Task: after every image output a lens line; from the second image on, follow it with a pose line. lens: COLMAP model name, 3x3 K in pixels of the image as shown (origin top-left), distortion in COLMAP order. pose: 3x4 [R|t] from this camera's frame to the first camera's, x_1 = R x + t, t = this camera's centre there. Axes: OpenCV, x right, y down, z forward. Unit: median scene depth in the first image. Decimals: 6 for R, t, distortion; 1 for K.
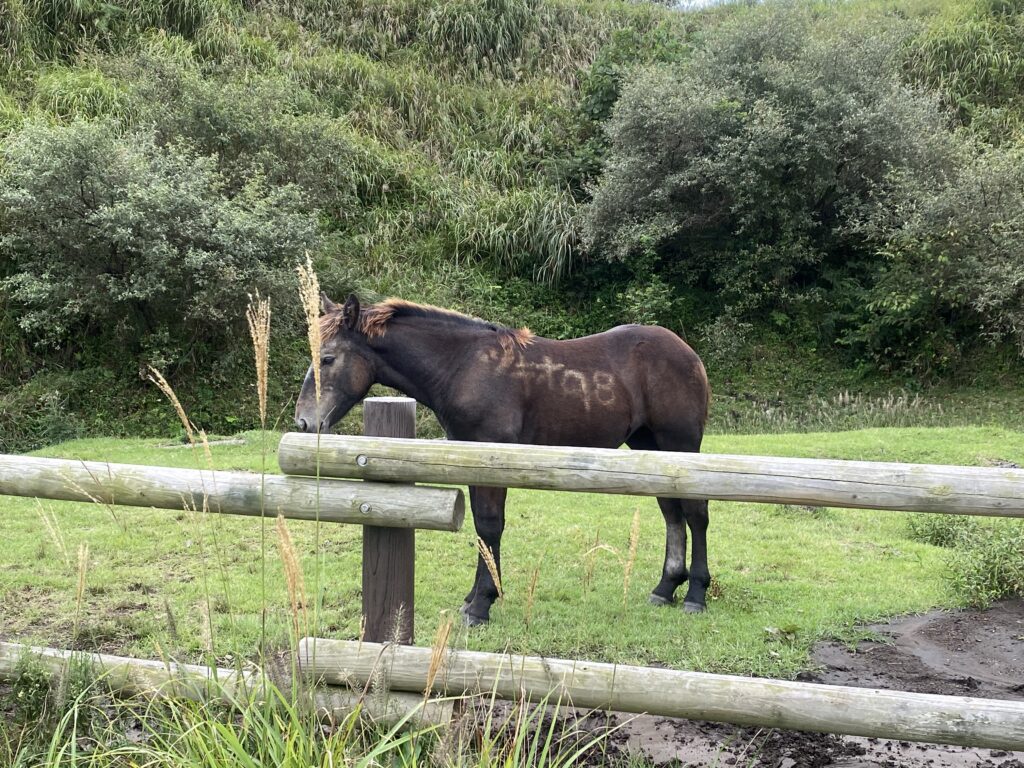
lens RADIAL K [[1281.1, 0, 512.0], [0, 1281.1, 384.0], [0, 0, 1]] dist [0.164189, -0.447123]
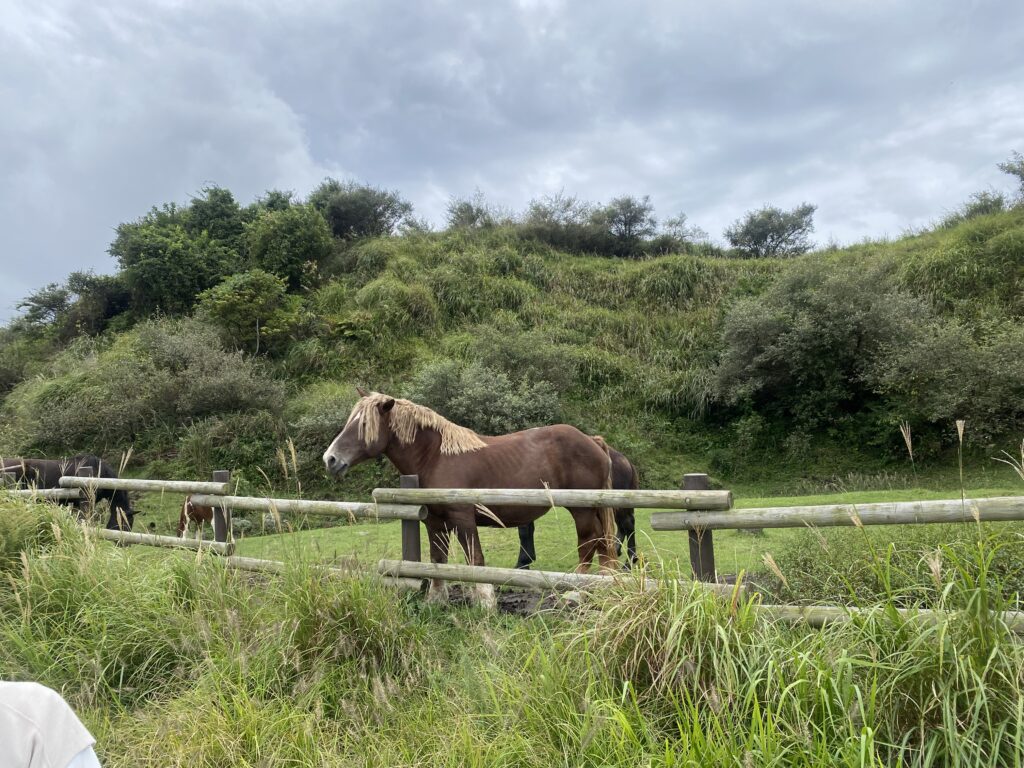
lens RADIAL K [[782.7, 0, 512.0], [0, 782.7, 384.0], [0, 0, 1]] dist [0.006768, -0.000139]
pose [[0.932891, -0.078929, -0.351405, 0.182611], [0.033148, 0.990366, -0.134445, 0.012658], [0.358631, 0.113774, 0.926520, -0.136539]]
